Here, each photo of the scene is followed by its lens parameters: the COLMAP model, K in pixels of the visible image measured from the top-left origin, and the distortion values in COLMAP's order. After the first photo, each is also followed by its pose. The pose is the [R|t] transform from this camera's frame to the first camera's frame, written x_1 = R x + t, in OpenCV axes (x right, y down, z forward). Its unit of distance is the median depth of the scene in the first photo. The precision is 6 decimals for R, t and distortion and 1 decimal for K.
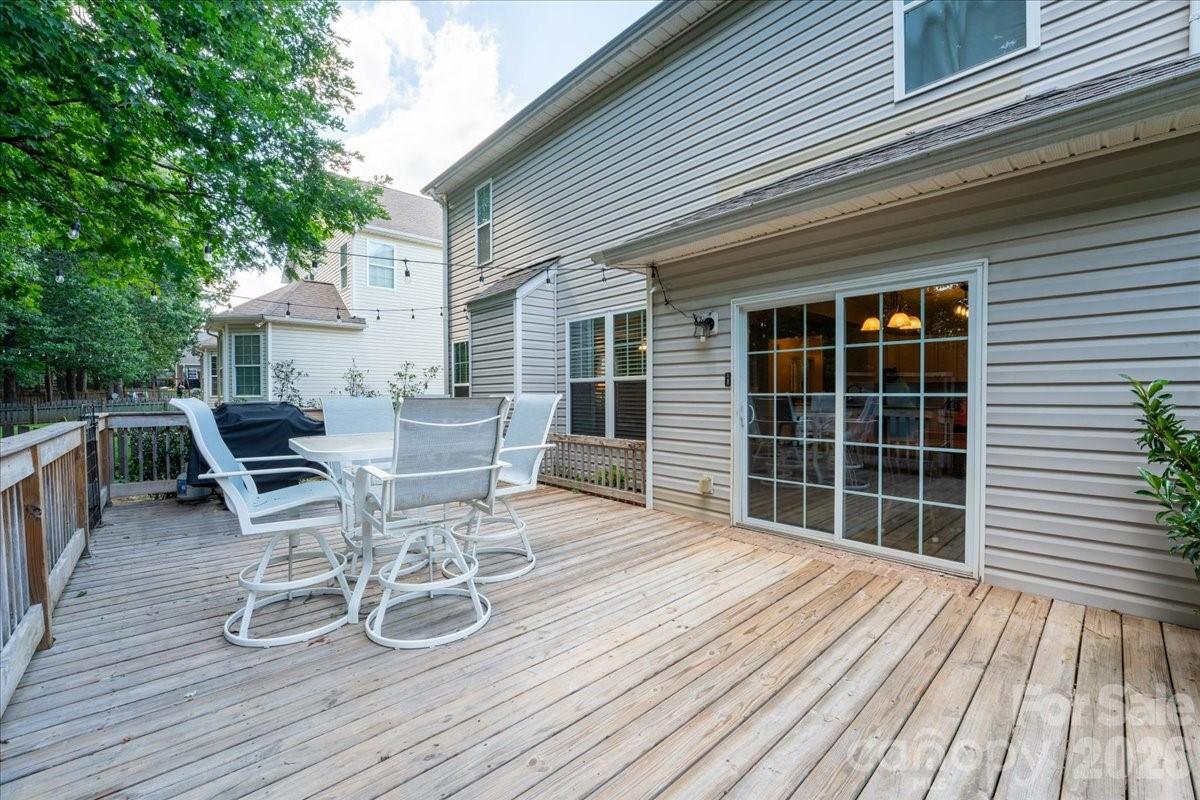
lens RADIAL K [[488.8, 0, 601.9], [0, 488.8, 404.2], [0, 0, 1]] dist [-0.016696, -0.000118]
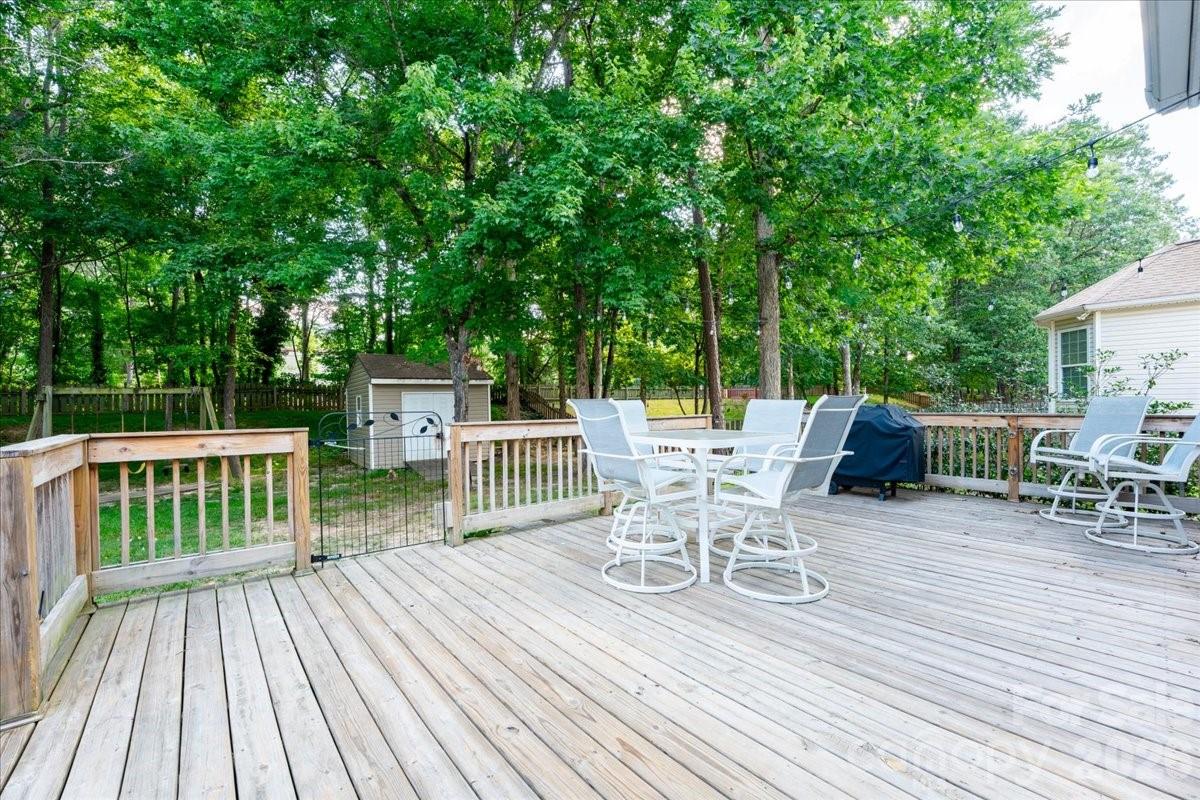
lens RADIAL K [[488.8, 0, 601.5], [0, 488.8, 401.9], [0, 0, 1]] dist [-0.016696, -0.000118]
pose [[-0.050687, 0.001636, -0.998713, 0.805640], [-0.015308, 0.999880, 0.002415, -0.009220], [0.998597, 0.015411, -0.050656, 0.818978]]
